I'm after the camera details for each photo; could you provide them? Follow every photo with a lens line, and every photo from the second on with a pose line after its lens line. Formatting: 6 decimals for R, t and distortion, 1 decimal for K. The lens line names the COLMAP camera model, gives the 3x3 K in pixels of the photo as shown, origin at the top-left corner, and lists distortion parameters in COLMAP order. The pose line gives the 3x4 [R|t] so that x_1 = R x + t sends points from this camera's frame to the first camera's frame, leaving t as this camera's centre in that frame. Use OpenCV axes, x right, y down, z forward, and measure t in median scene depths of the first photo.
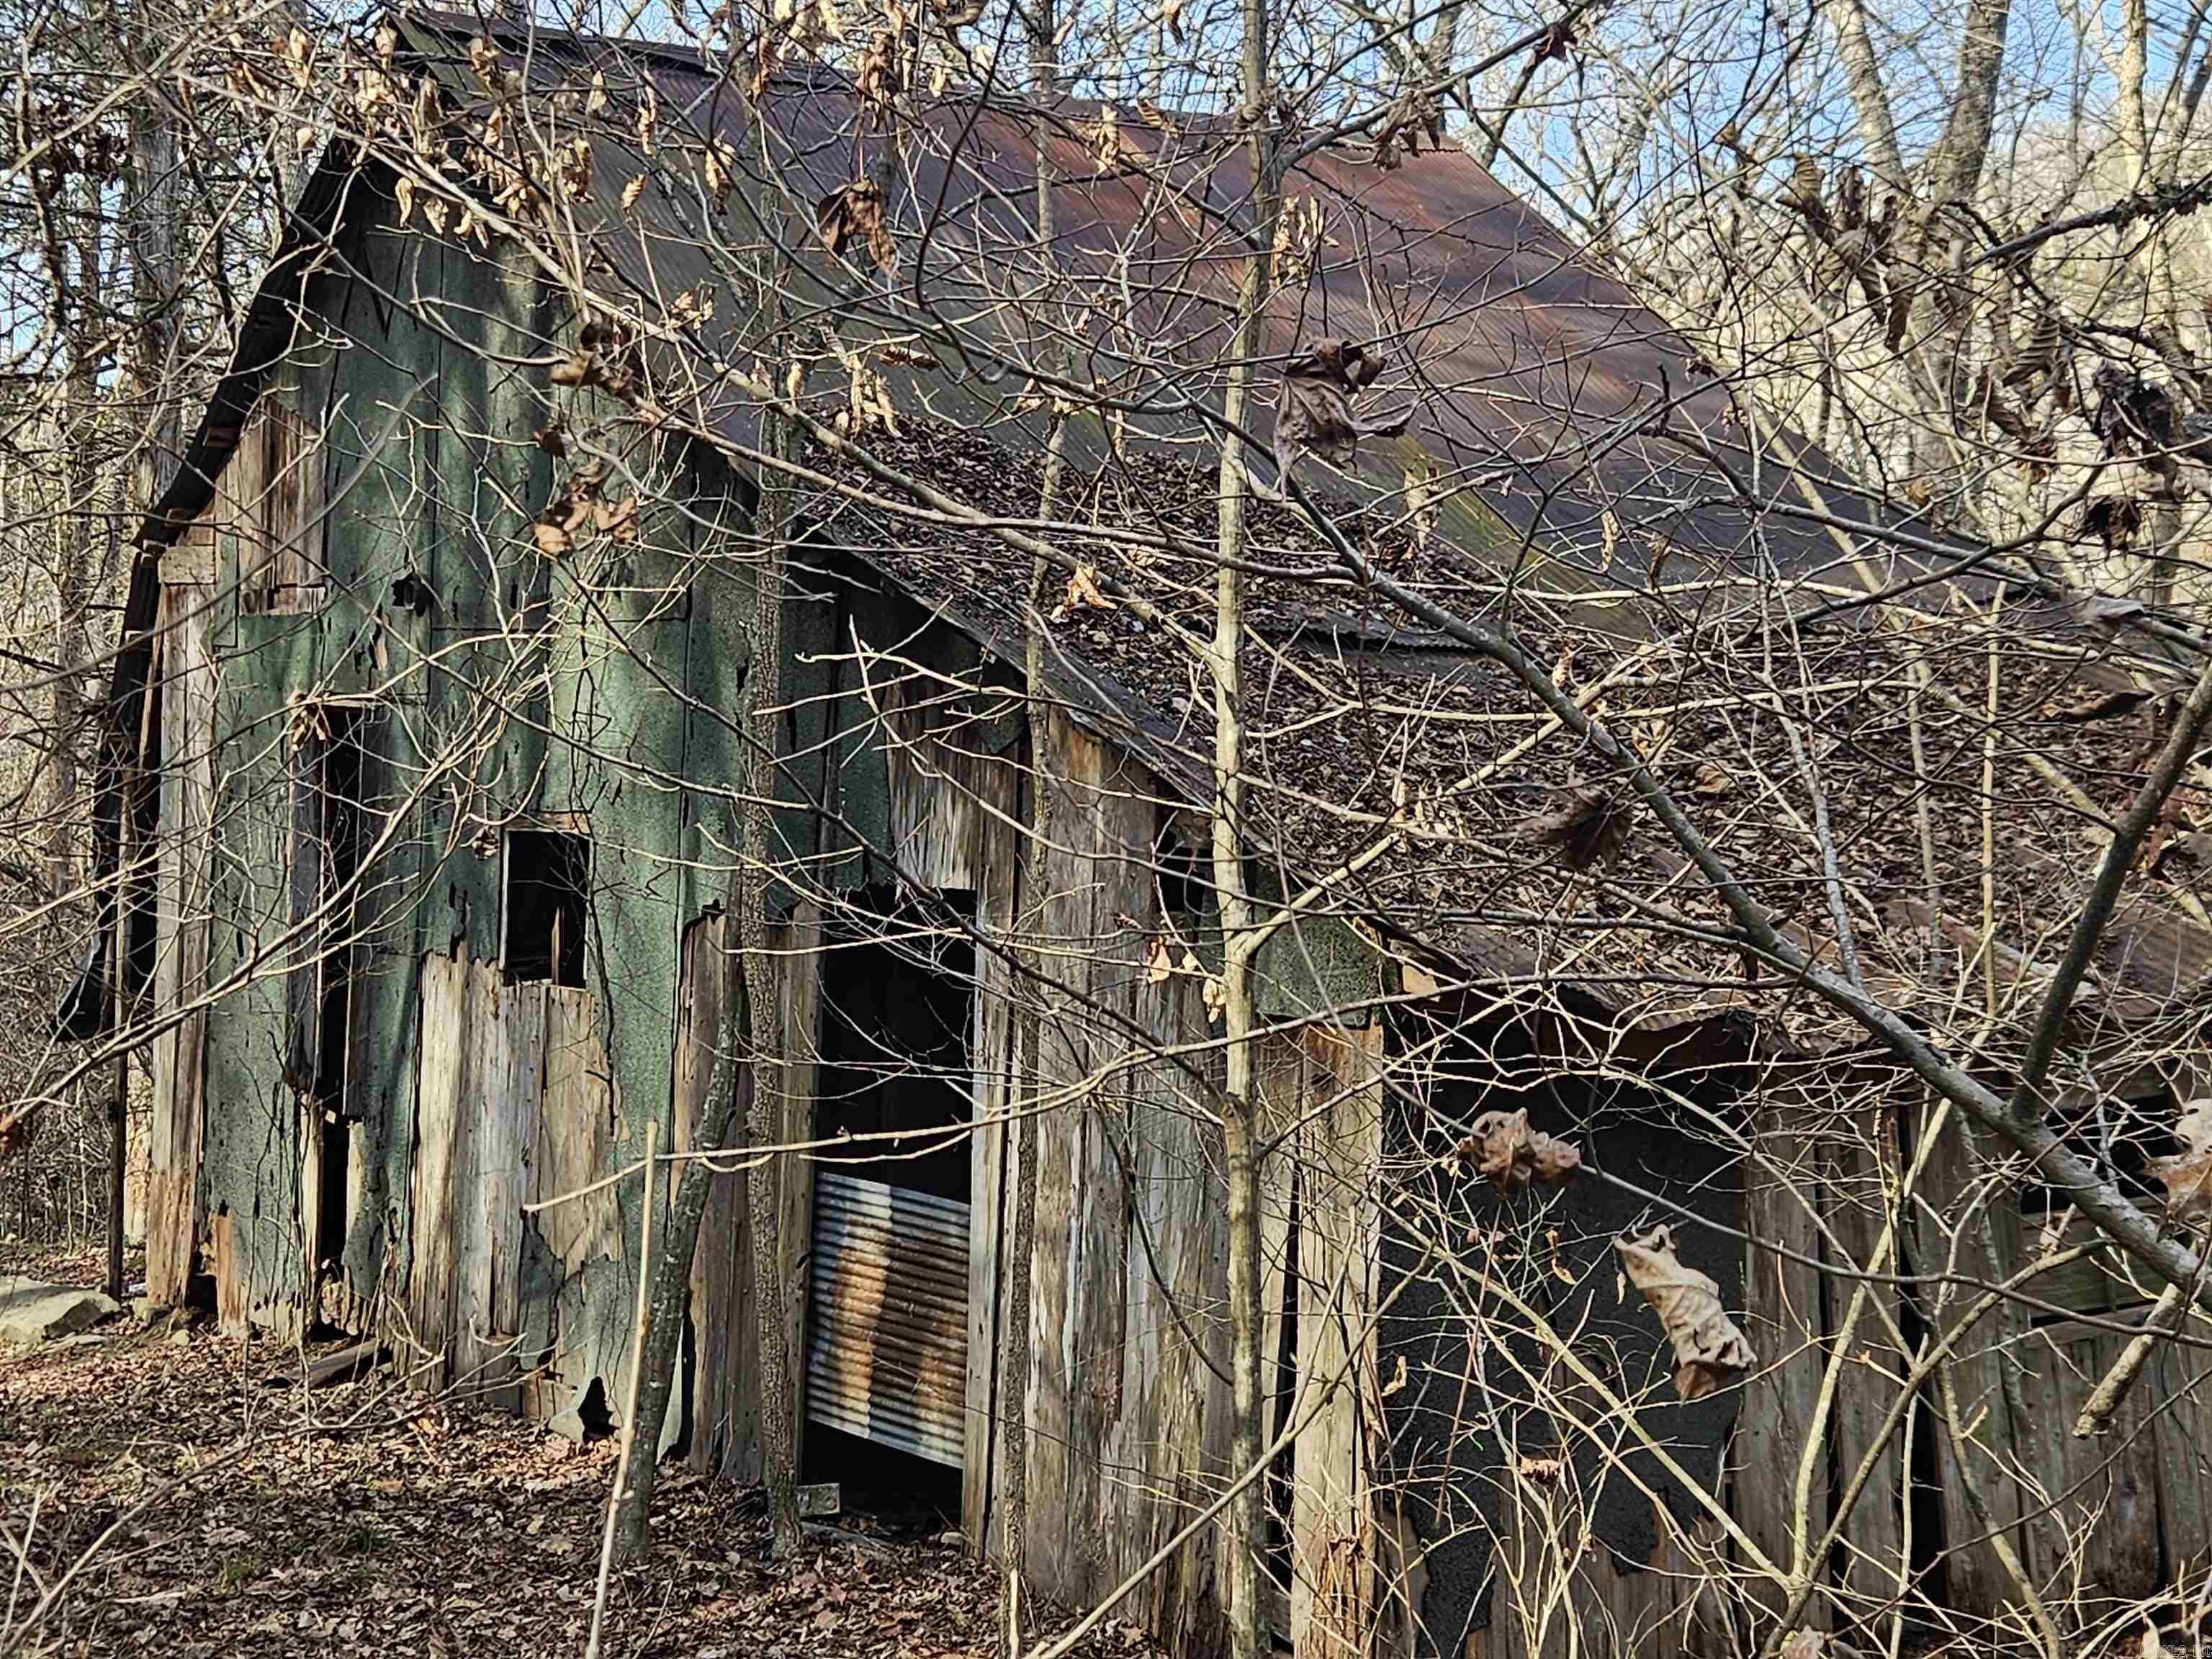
lens RADIAL K [[1460.2, 0, 1047.1], [0, 1460.2, 802.7], [0, 0, 1]] dist [0.007470, -0.039238]
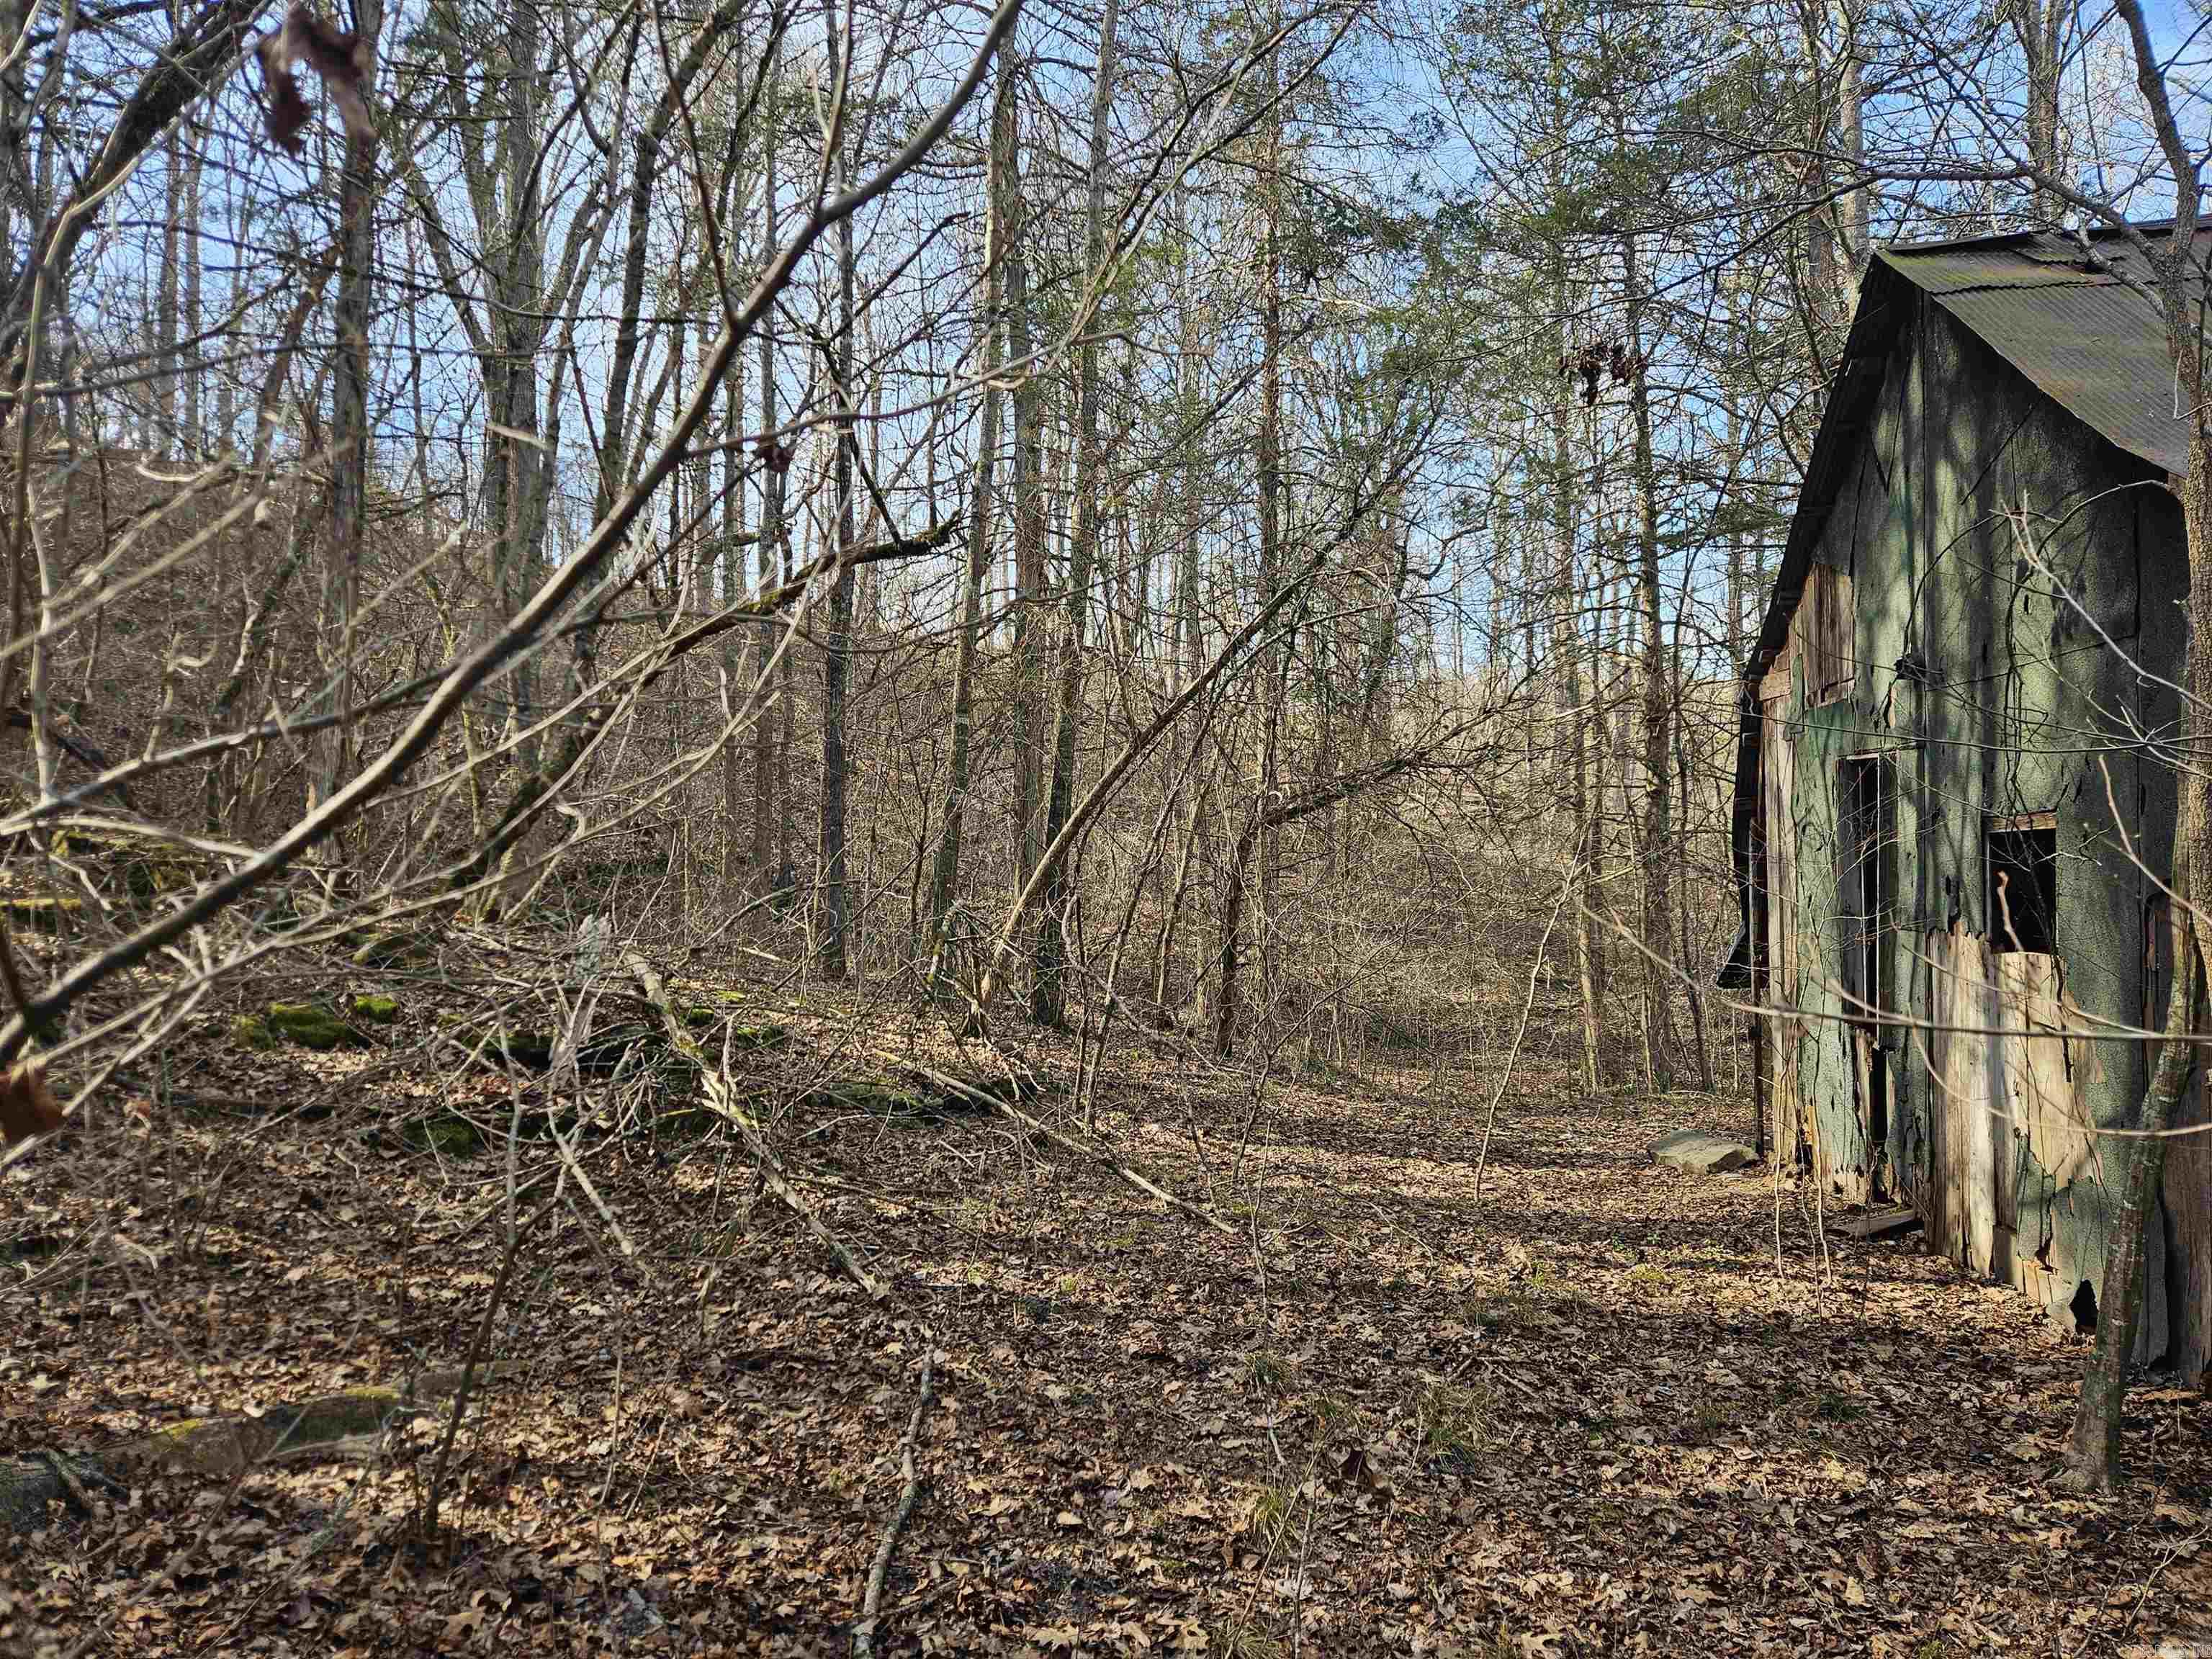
lens RADIAL K [[1460.2, 0, 1047.1], [0, 1460.2, 802.7], [0, 0, 1]] dist [0.007470, -0.039238]
pose [[0.655821, -0.058073, -0.752679, 0.037865], [0.088603, 0.996067, 0.000350, -0.059490], [0.749699, -0.066919, 0.658387, -0.341869]]
